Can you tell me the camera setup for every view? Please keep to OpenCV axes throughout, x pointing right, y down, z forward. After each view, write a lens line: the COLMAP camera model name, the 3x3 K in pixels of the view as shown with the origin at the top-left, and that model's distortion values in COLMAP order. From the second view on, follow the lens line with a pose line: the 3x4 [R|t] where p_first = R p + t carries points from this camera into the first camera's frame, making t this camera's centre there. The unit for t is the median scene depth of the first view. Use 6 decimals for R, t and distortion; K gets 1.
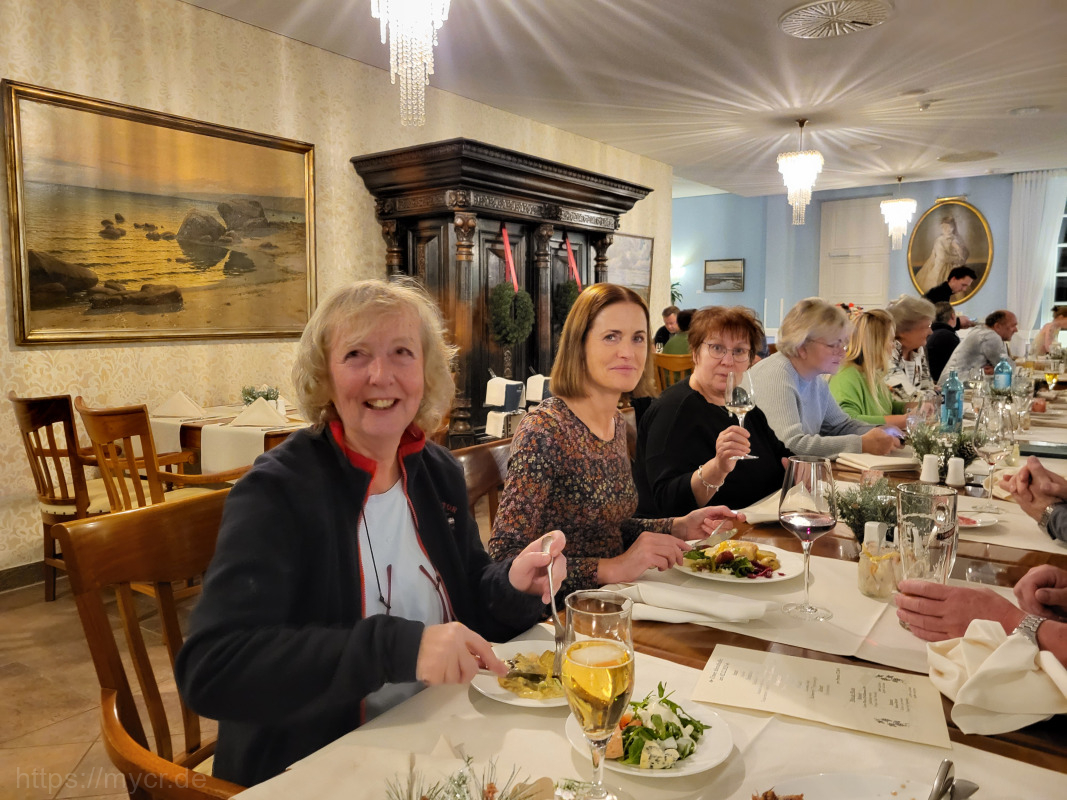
lens RADIAL K [[808.8, 0, 527.1], [0, 808.8, 390.7], [0, 0, 1]] dist [0.036882, -0.013401]
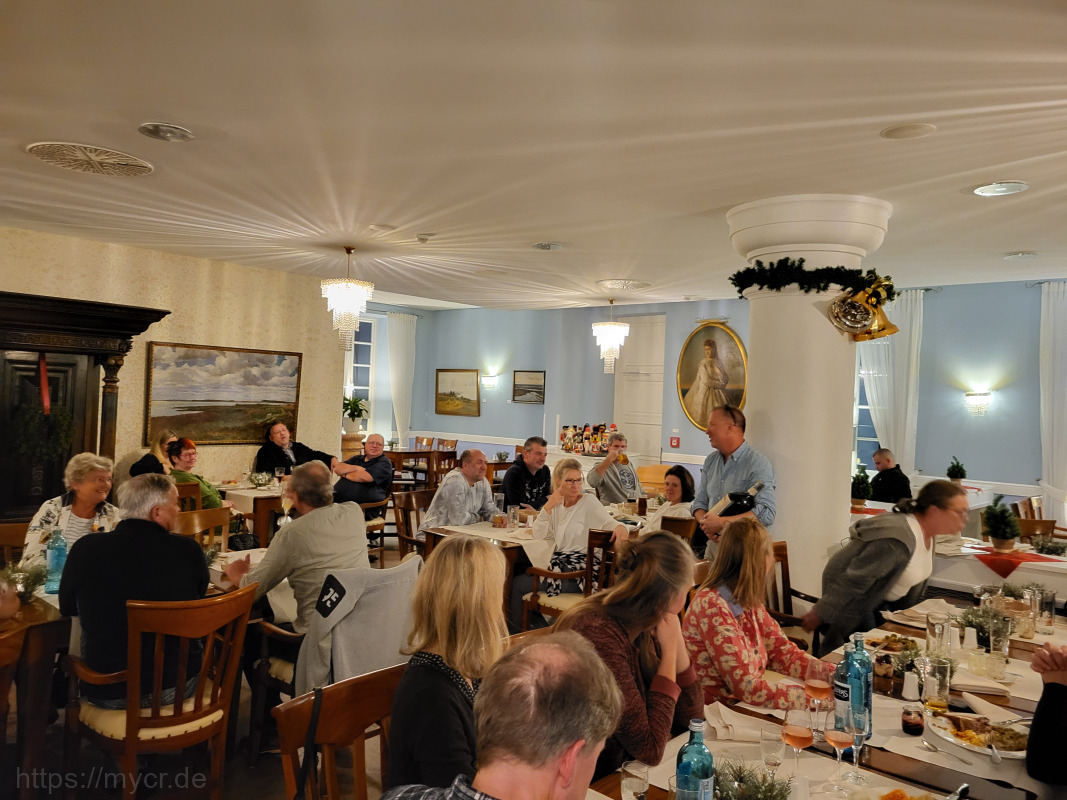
lens RADIAL K [[807.3, 0, 519.2], [0, 807.3, 385.6], [0, 0, 1]] dist [0.038610, -0.008346]
pose [[0.993426, 0.041427, -0.106721, 0.534979], [-0.053175, 0.992540, -0.109709, -0.058197], [0.101380, 0.114663, 0.988218, 0.063840]]
